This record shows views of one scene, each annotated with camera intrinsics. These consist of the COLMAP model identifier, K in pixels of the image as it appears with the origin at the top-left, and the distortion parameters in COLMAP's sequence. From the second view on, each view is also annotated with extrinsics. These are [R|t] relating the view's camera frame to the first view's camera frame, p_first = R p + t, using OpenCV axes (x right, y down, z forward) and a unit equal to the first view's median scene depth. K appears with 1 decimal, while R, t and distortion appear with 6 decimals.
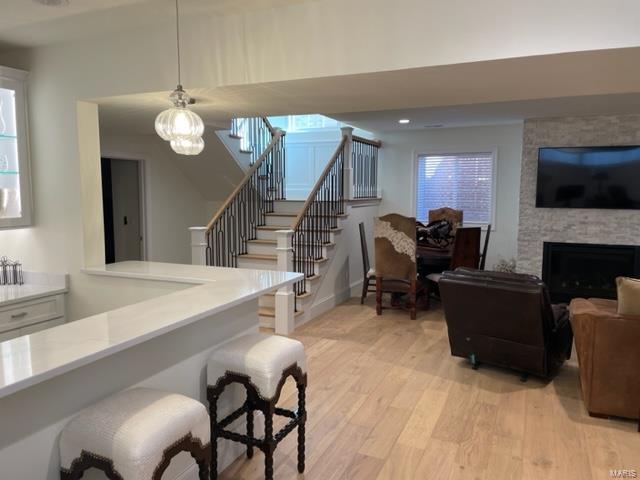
lens RADIAL K [[484.7, 0, 324.5], [0, 484.7, 236.2], [0, 0, 1]] dist [0.083867, -0.116317]
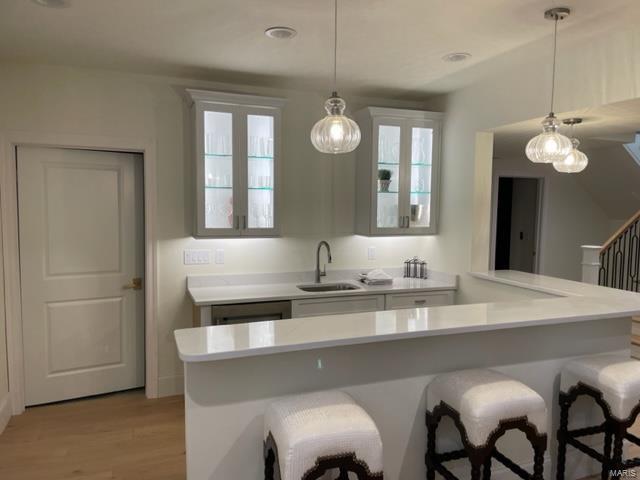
lens RADIAL K [[484.7, 0, 324.5], [0, 484.7, 236.2], [0, 0, 1]] dist [0.083867, -0.116317]
pose [[0.699559, 0.053491, -0.712570, 0.099360], [-0.078214, 0.996935, -0.001949, 0.009382], [0.710281, 0.057096, 0.701599, -0.085964]]
